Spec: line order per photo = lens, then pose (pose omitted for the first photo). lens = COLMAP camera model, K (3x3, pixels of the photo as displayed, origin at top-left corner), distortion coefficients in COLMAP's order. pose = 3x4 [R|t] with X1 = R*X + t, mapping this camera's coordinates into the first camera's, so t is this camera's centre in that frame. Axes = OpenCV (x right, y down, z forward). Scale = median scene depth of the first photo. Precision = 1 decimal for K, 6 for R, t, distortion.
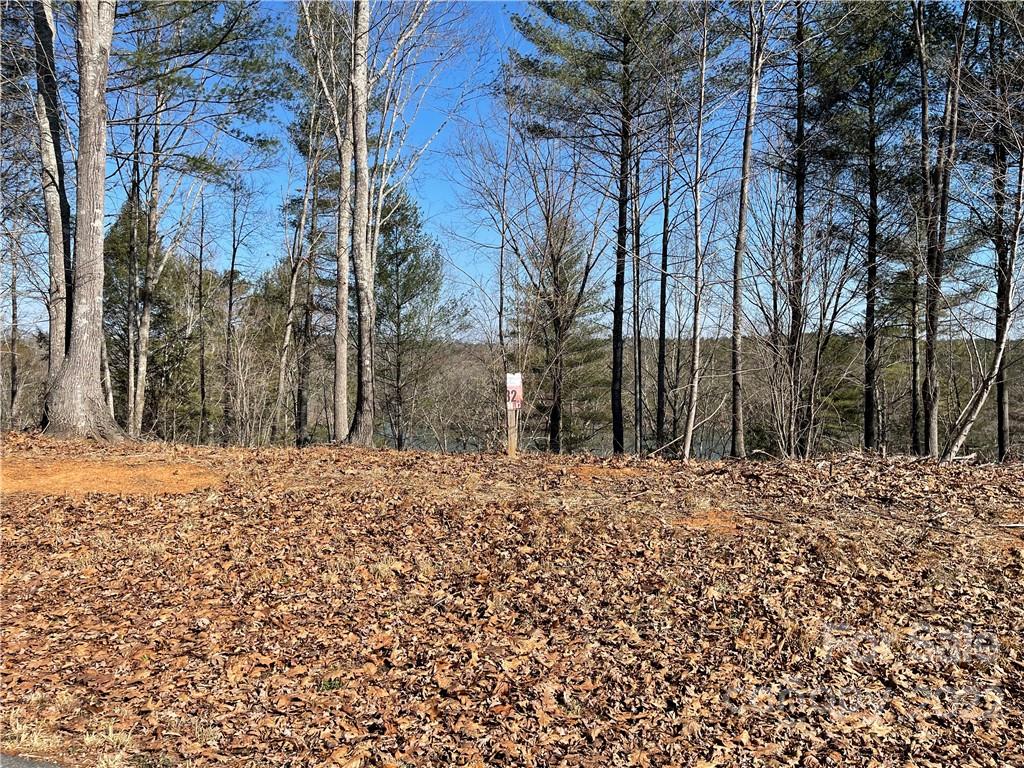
lens RADIAL K [[764.1, 0, 512.9], [0, 764.1, 384.2], [0, 0, 1]] dist [0.031227, -0.011195]
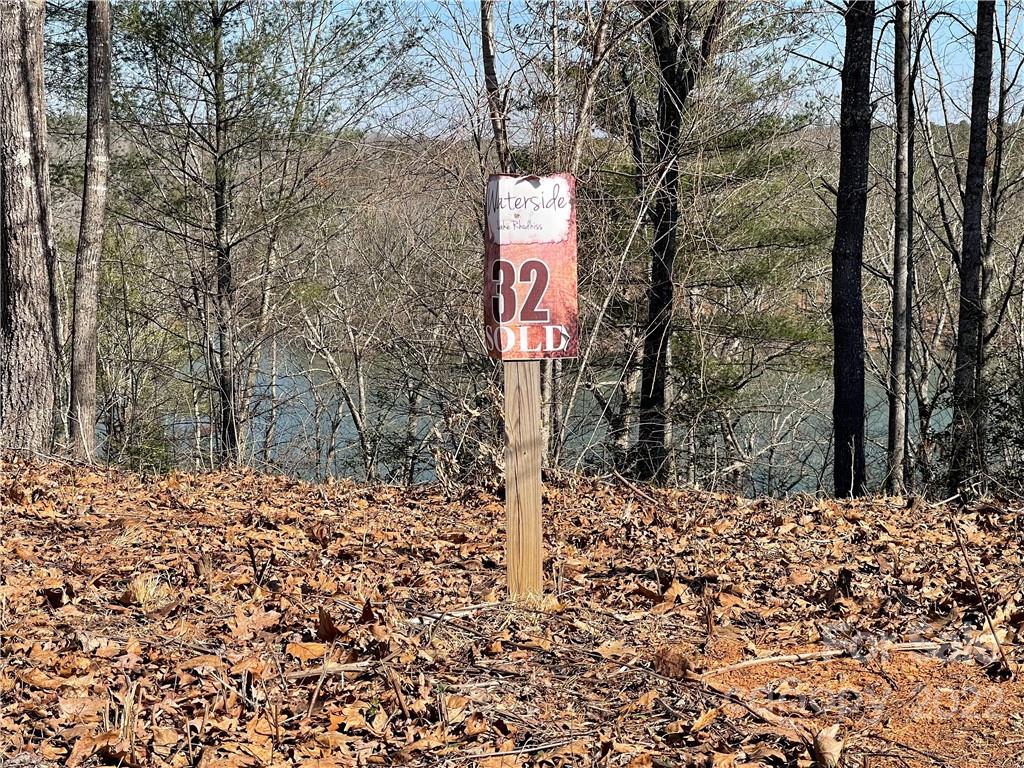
lens RADIAL K [[1920.1, 0, 510.3], [0, 1920.1, 383.5], [0, 0, 1]] dist [0.314598, 0.000000]
pose [[0.999879, 0.001777, -0.015451, 0.000495], [-0.000641, 0.997316, 0.073216, 0.000539], [0.015539, -0.073198, 0.997196, 0.087596]]
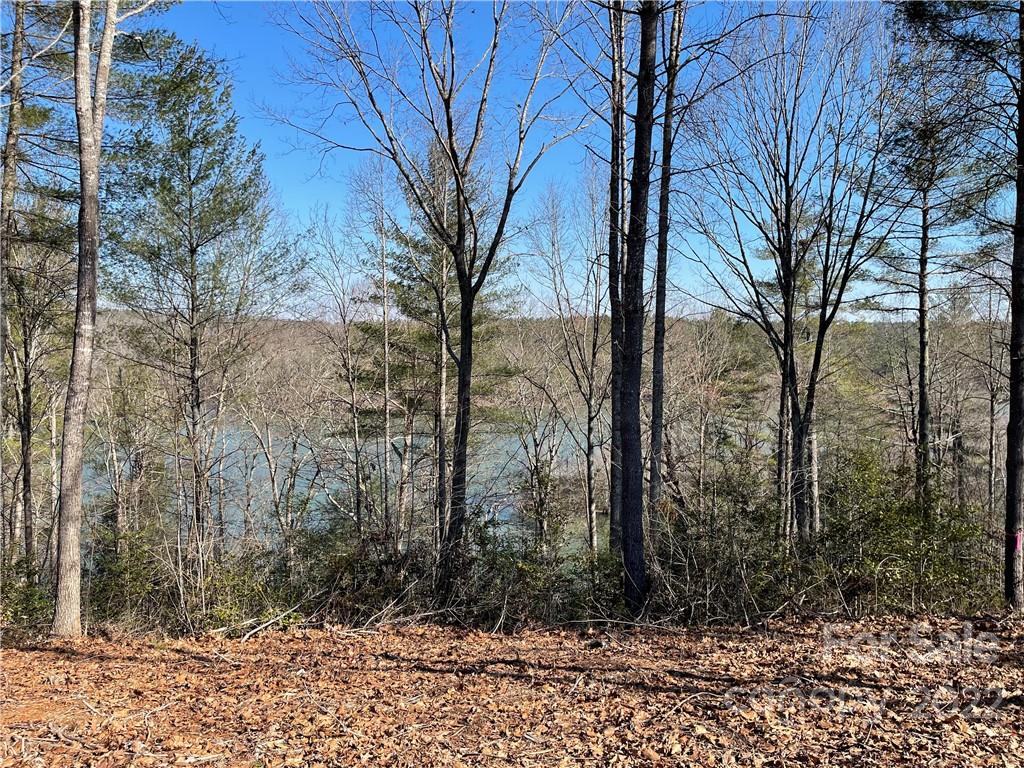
lens RADIAL K [[764.1, 0, 510.1], [0, 764.1, 387.8], [0, 0, 1]] dist [0.031227, -0.011195]
pose [[0.975623, -0.003785, 0.219422, -0.033784], [-0.003251, 0.999492, 0.031695, -0.009148], [-0.219431, -0.031635, 0.975115, 0.320891]]
